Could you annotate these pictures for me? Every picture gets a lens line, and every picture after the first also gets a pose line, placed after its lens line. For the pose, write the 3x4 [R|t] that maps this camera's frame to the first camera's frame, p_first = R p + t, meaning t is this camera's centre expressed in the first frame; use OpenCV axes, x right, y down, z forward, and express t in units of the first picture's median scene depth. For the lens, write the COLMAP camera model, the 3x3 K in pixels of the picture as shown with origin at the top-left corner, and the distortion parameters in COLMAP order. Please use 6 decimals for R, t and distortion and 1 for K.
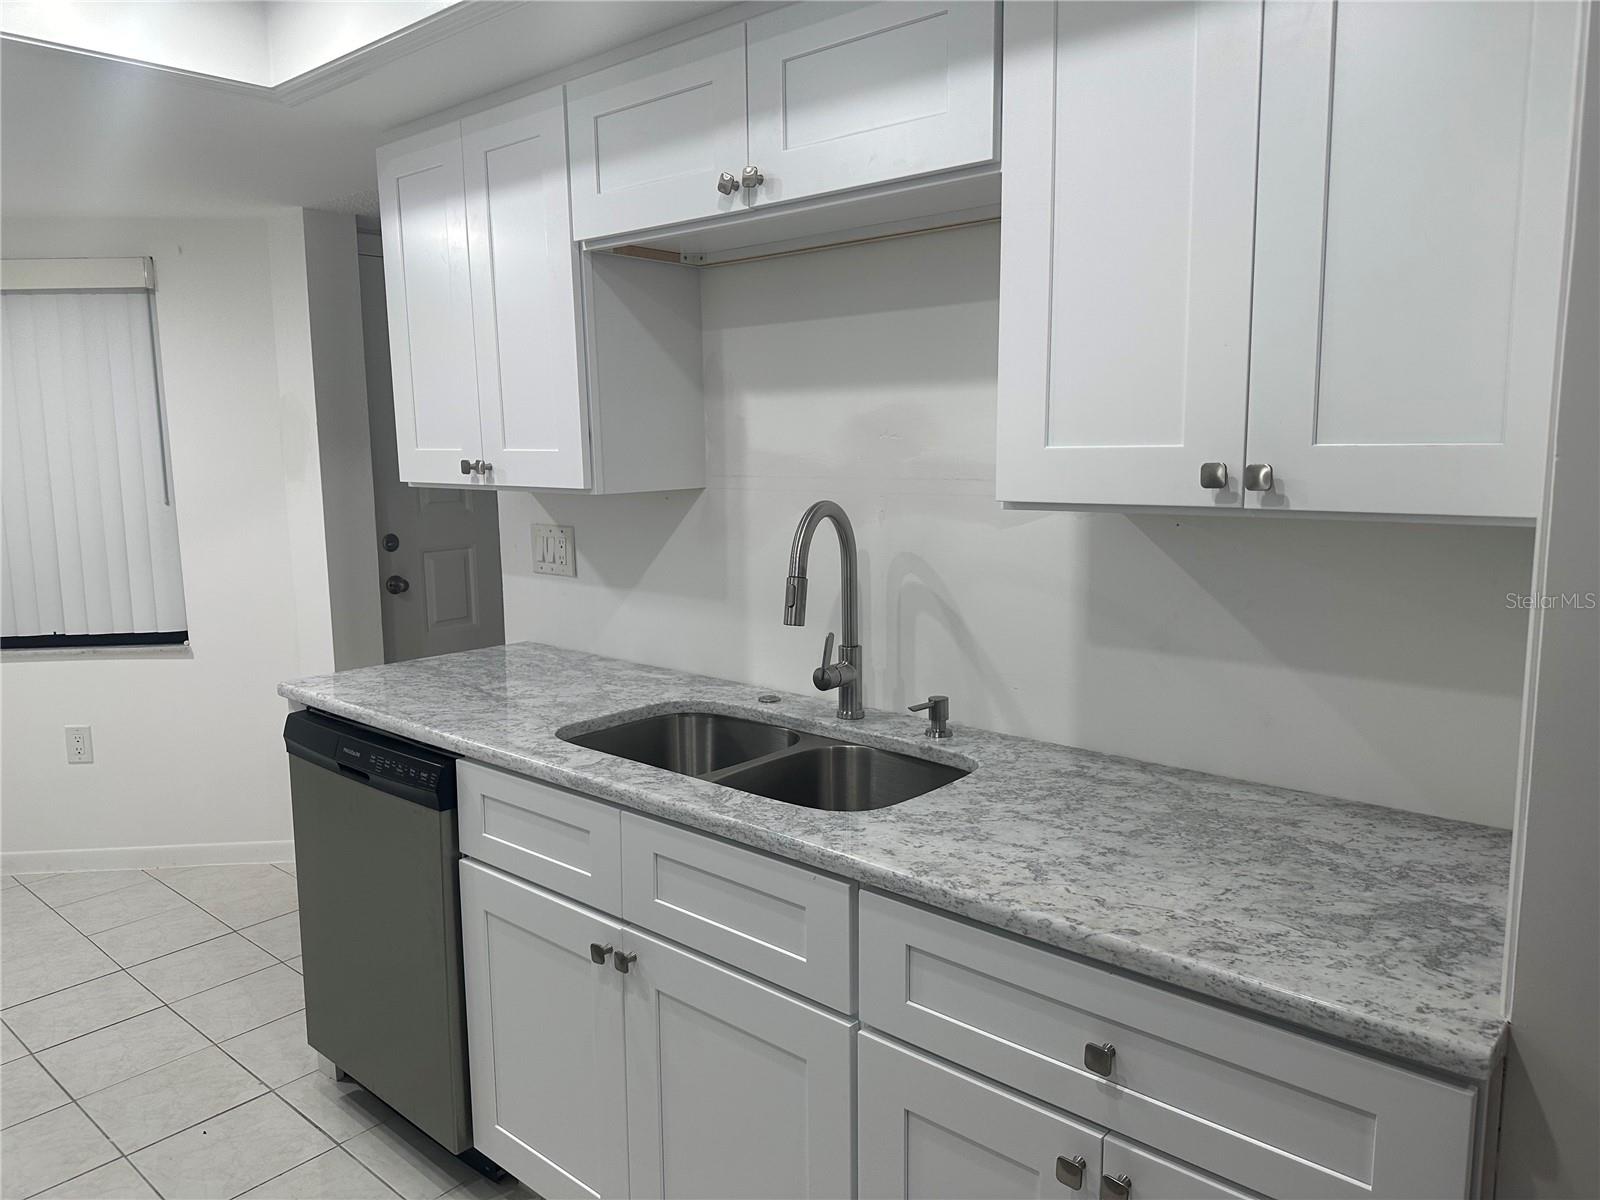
lens RADIAL K [[1106.0, 0, 772.3], [0, 1106.0, 597.2], [0, 0, 1]] dist [0.193530, -0.380589]
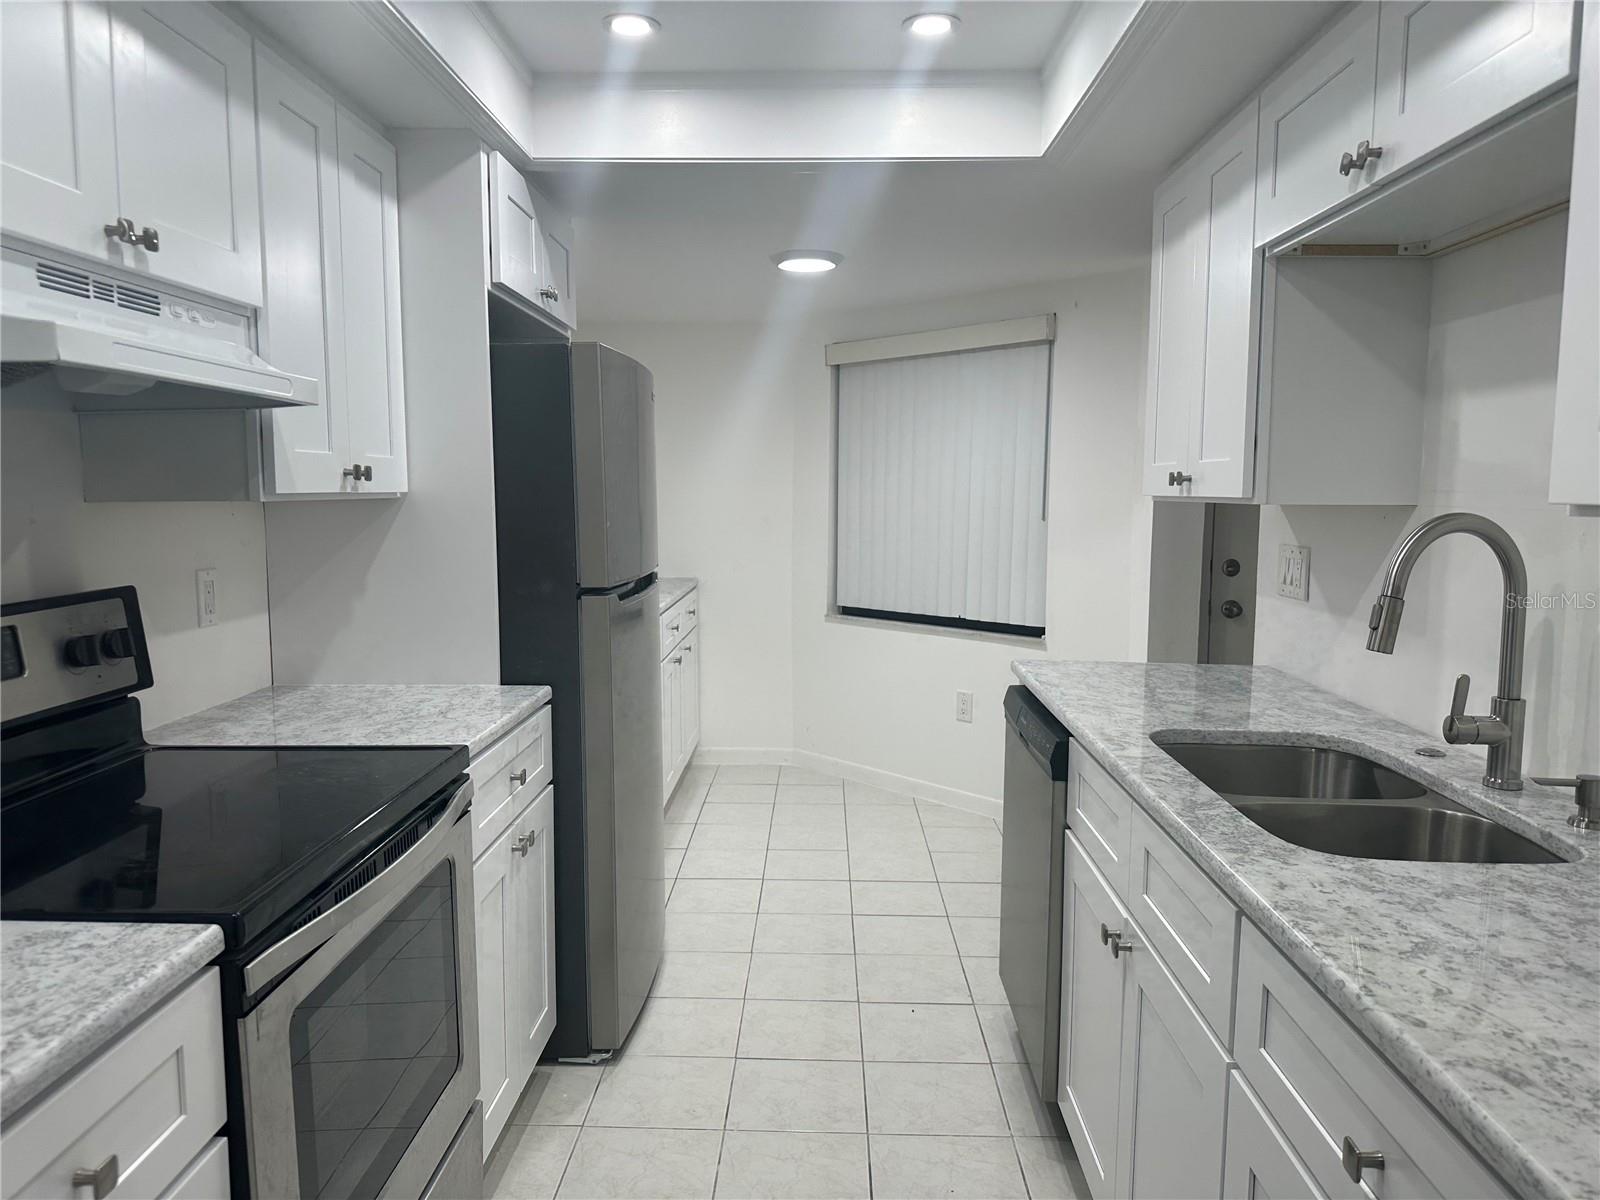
lens RADIAL K [[1118.1, 0, 800.0], [0, 1118.1, 600.0], [0, 0, 1]] dist [0.035637, -0.046636]
pose [[0.640462, 0.096556, -0.761896, 0.419849], [-0.129769, 0.991406, 0.016556, 0.031793], [0.756947, 0.088267, 0.647487, 0.094936]]
